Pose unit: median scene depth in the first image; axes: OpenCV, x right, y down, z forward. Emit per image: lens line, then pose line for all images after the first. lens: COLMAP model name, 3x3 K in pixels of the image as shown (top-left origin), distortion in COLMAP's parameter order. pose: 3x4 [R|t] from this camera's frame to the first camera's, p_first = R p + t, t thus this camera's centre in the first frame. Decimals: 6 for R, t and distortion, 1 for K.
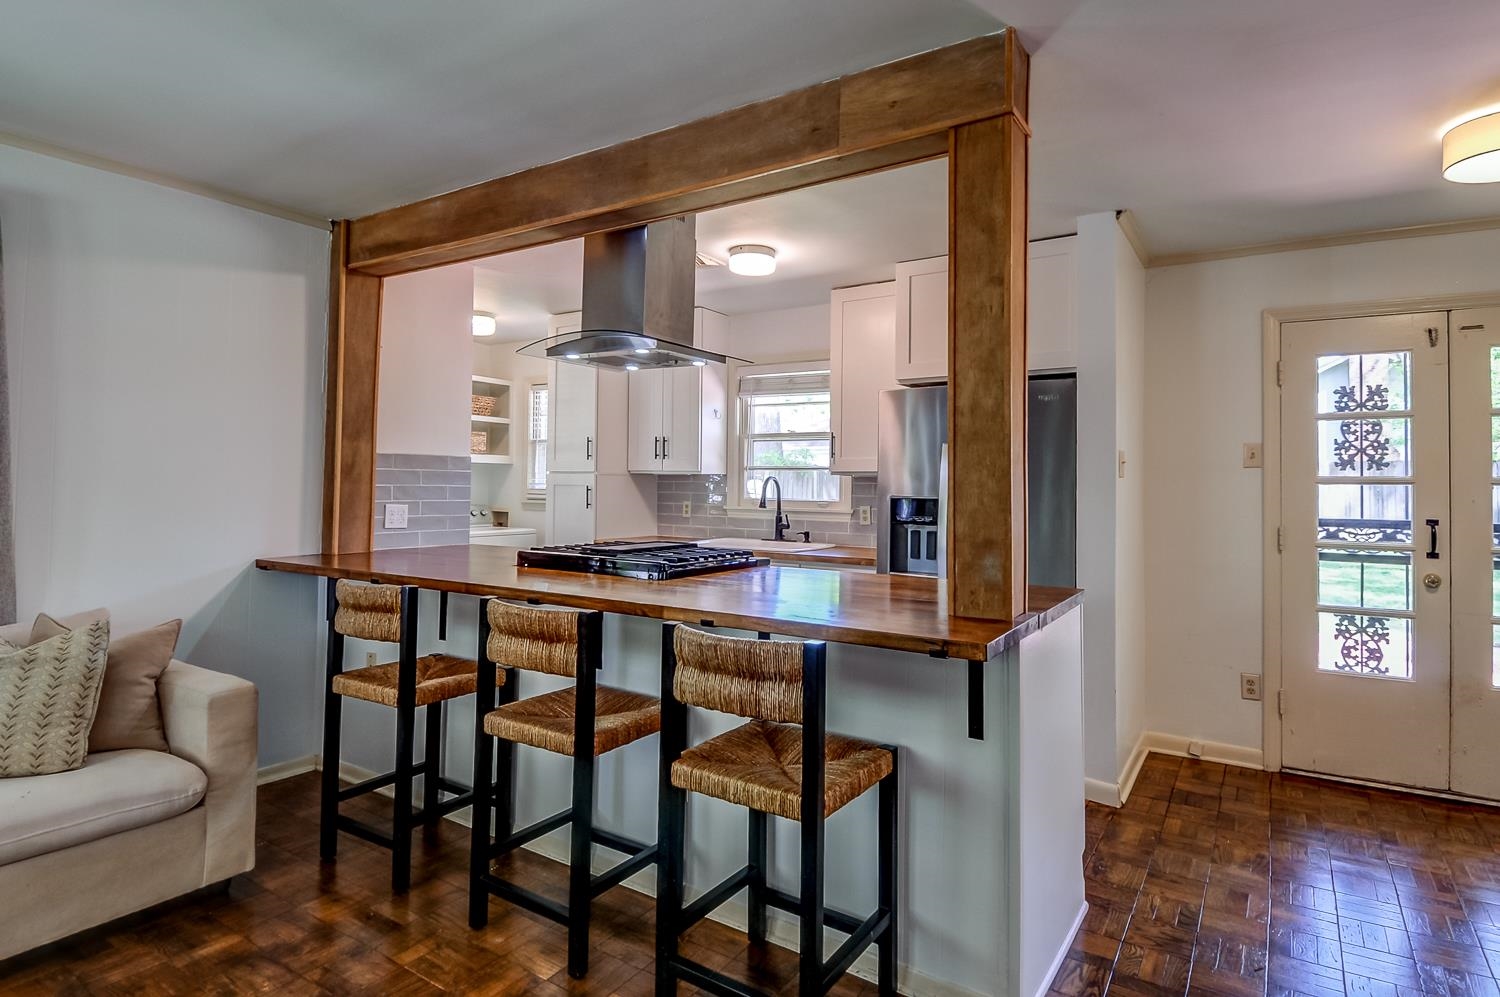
lens RADIAL K [[803.2, 0, 746.1], [0, 803.2, 461.9], [0, 0, 1]] dist [0.032480, -0.038024]
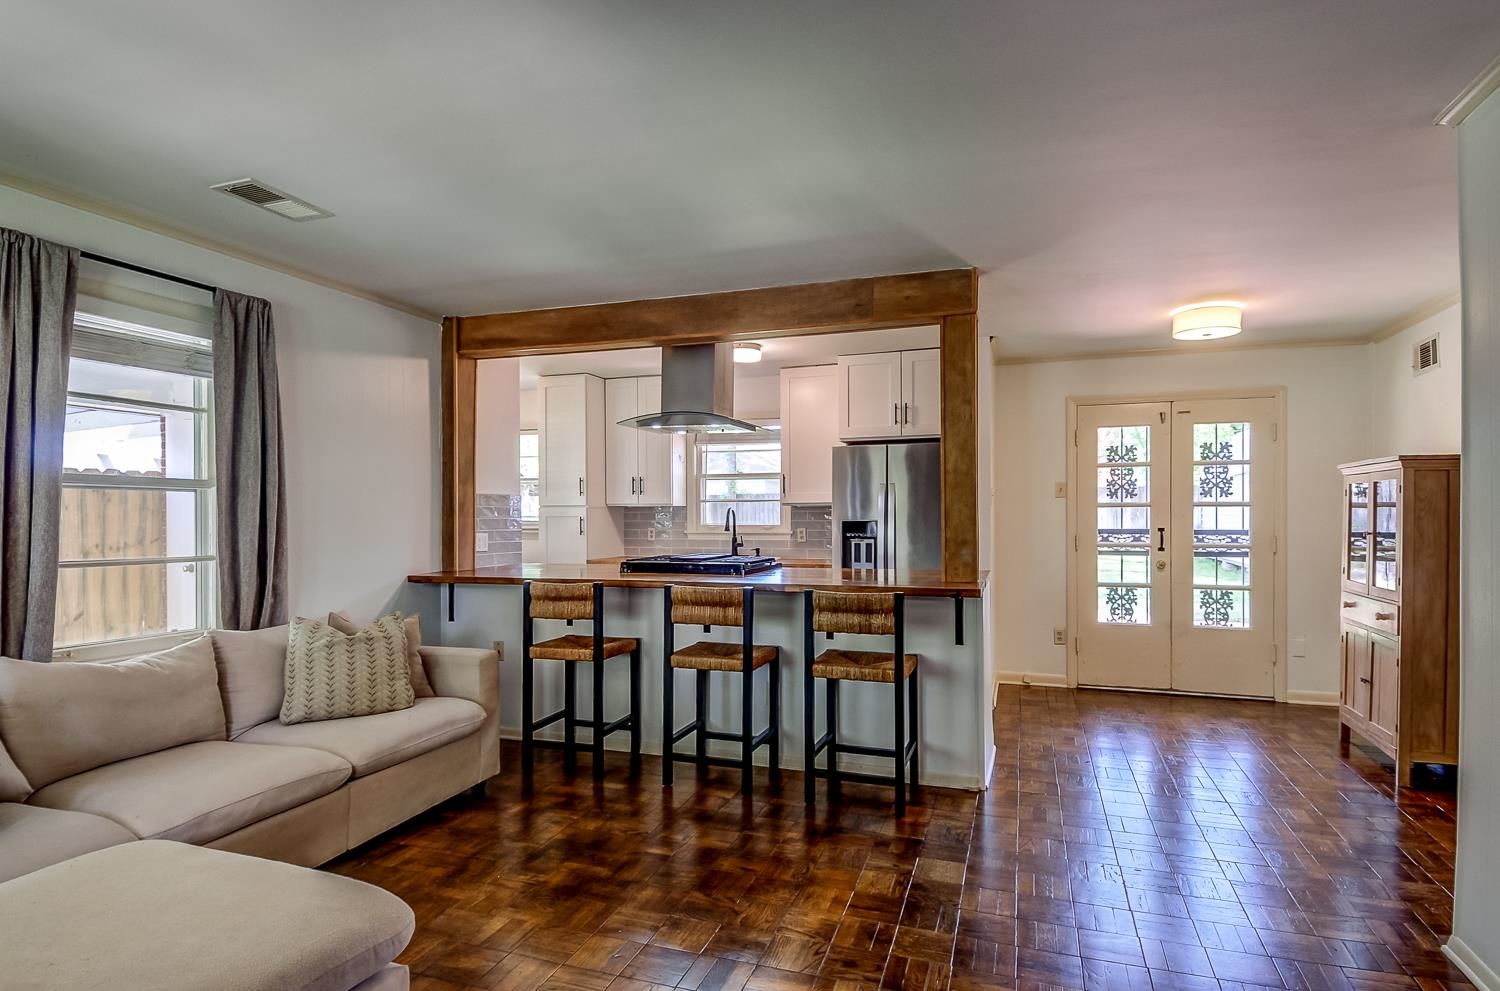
lens RADIAL K [[806.9, 0, 740.8], [0, 806.9, 513.4], [0, 0, 1]] dist [0.057662, -0.065643]
pose [[0.970671, -0.016201, 0.239864, -0.371724], [0.009334, 0.999514, 0.029740, -0.015477], [-0.240229, -0.026629, 0.970351, -0.401101]]
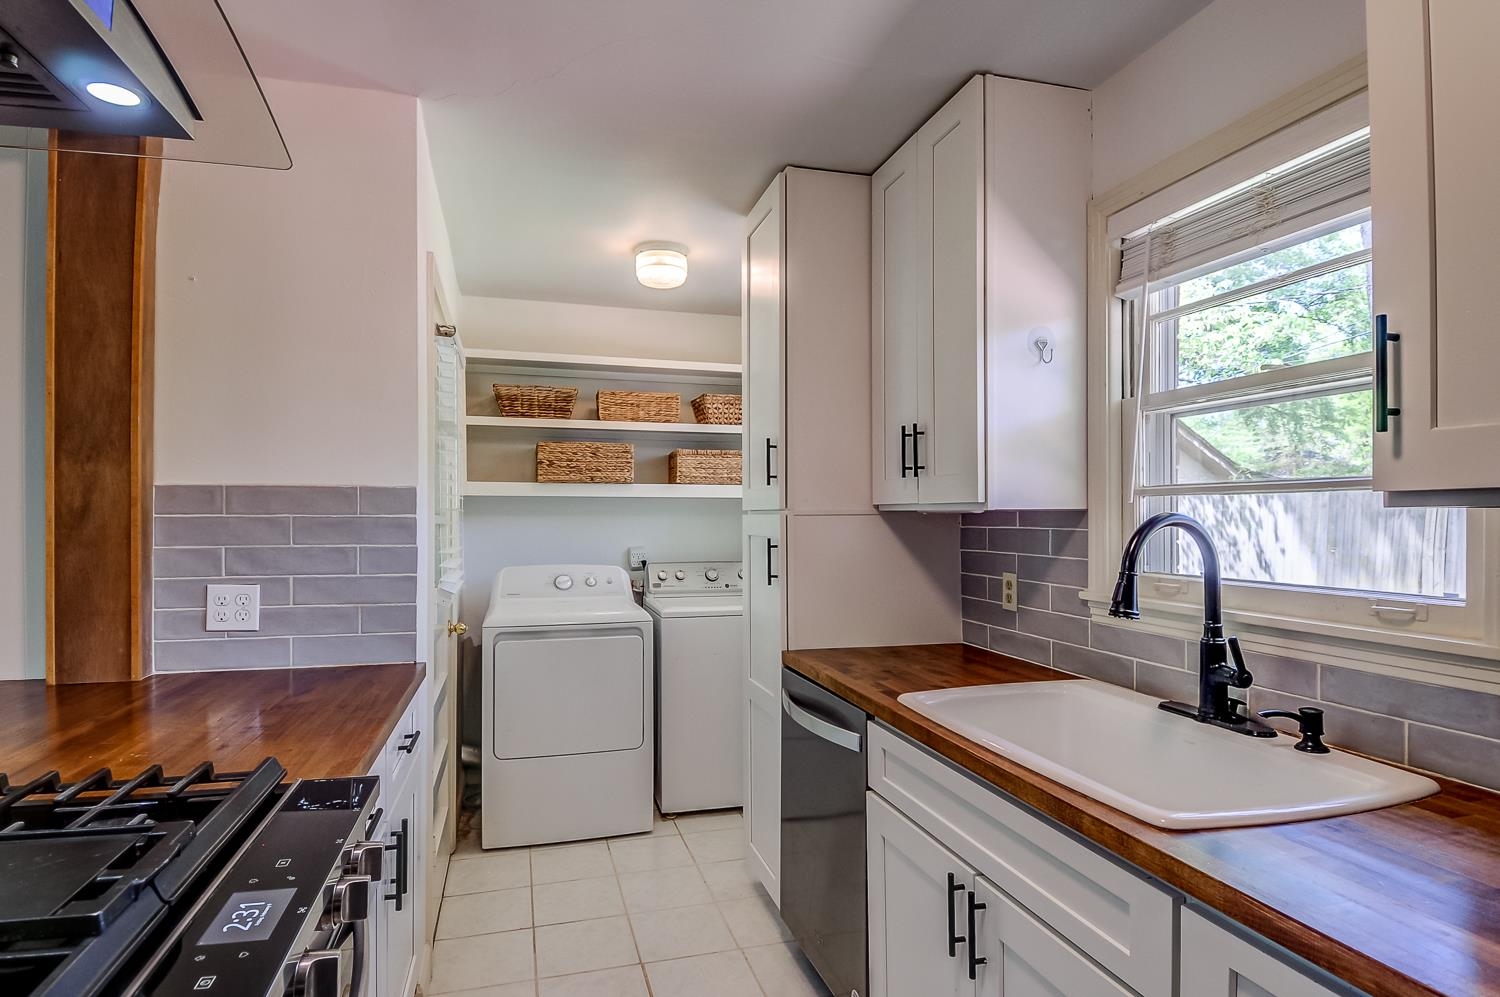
lens RADIAL K [[802.5, 0, 711.8], [0, 802.5, 524.5], [0, 0, 1]] dist [0.023252, -0.000566]
pose [[0.736208, -0.007749, -0.676711, 0.155648], [0.030616, 0.999292, 0.021866, 0.013369], [0.676063, -0.036817, 0.735924, 0.893367]]
